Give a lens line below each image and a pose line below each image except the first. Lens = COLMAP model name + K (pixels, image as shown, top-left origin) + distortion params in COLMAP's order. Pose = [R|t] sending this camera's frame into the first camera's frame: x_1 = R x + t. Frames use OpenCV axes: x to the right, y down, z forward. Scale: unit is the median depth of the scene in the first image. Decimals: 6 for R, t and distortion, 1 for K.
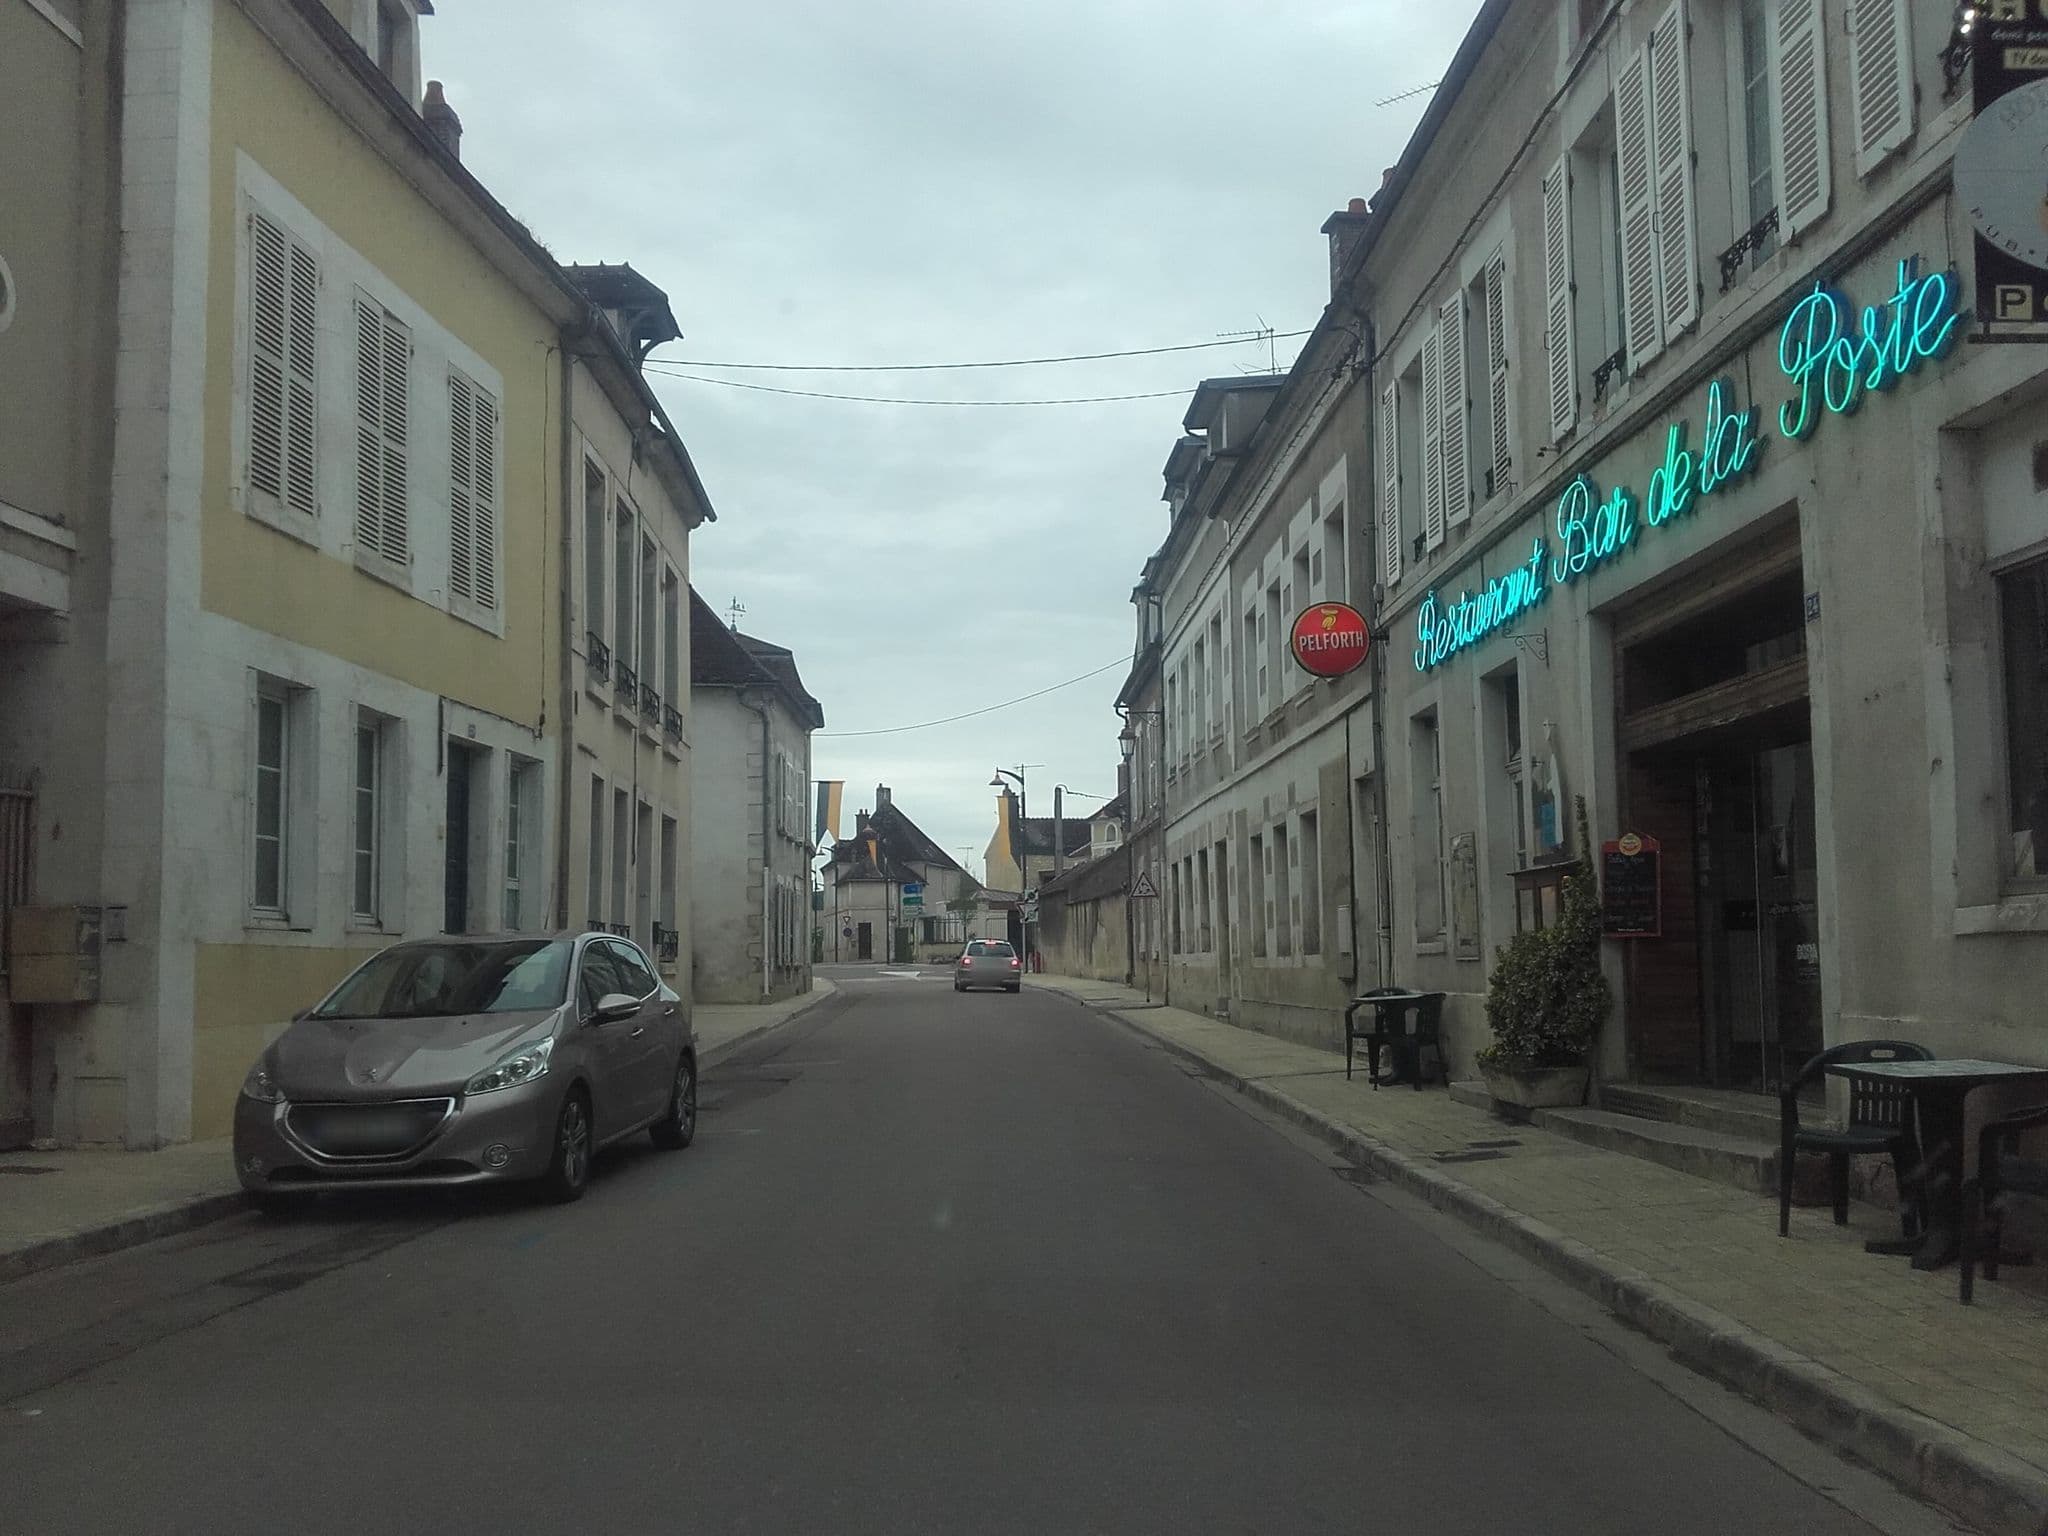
lens RADIAL K [[2131.8, 0, 1030.8], [0, 2131.8, 823.3], [0, 0, 1]] dist [0.169789, -0.374279]
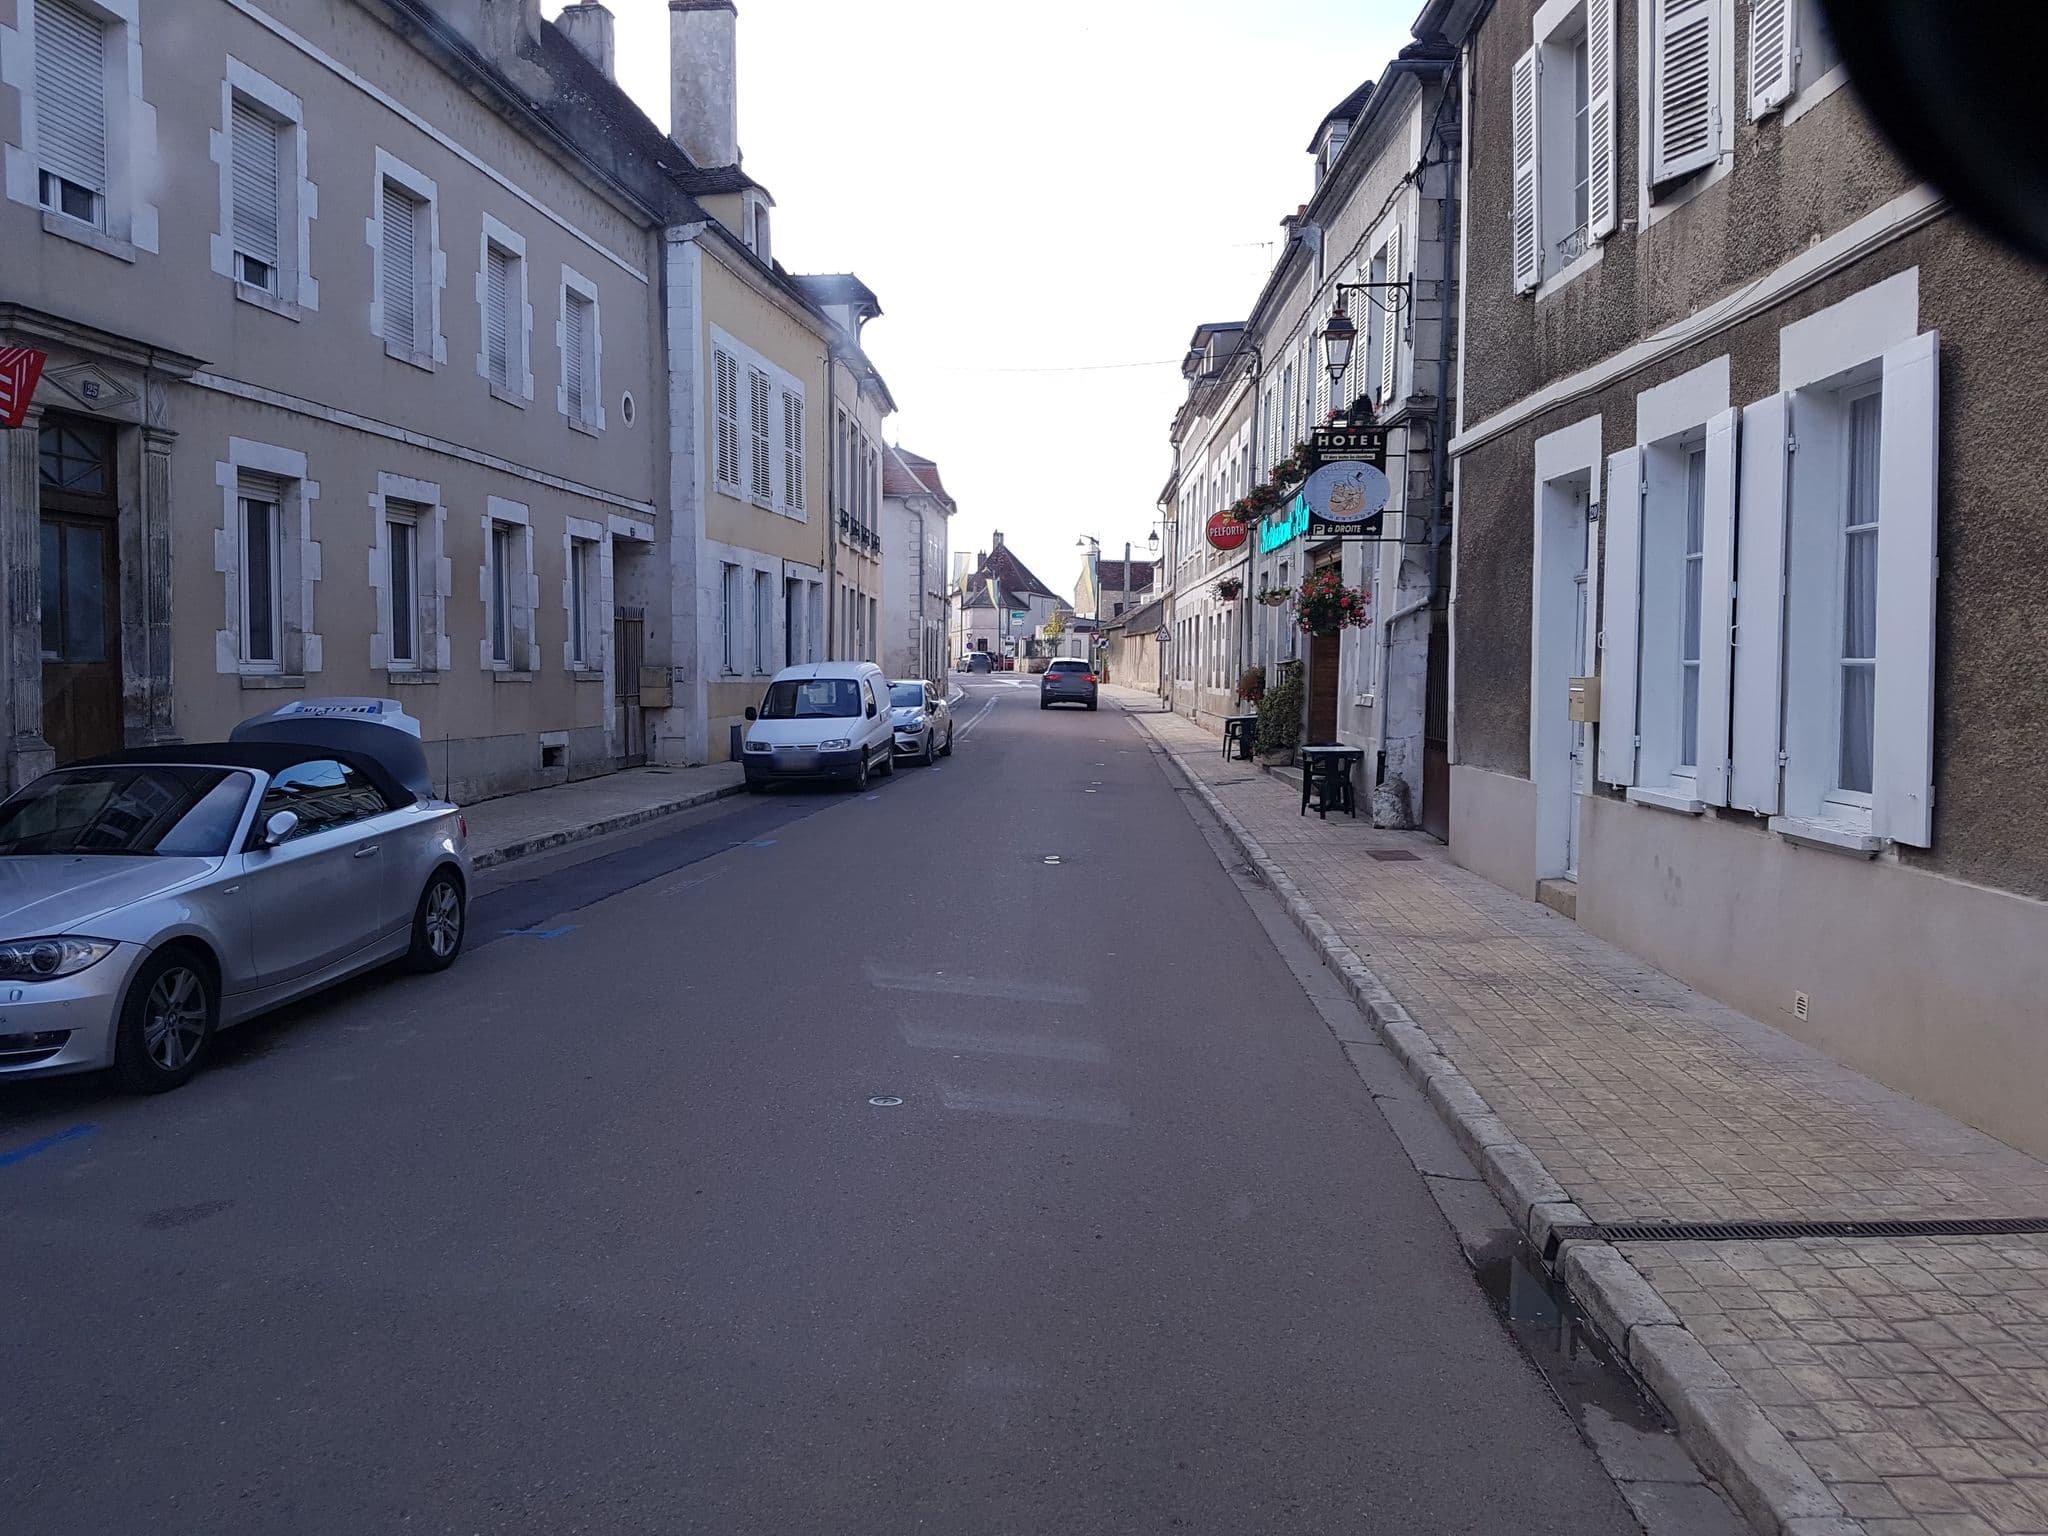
lens RADIAL K [[2131.8, 0, 1030.8], [0, 2131.8, 823.3], [0, 0, 1]] dist [0.169789, -0.374279]
pose [[0.998351, 0.025661, -0.051355, 0.051986], [-0.017819, 0.988872, 0.147700, -0.079869], [0.054574, -0.146542, 0.987698, -0.727608]]
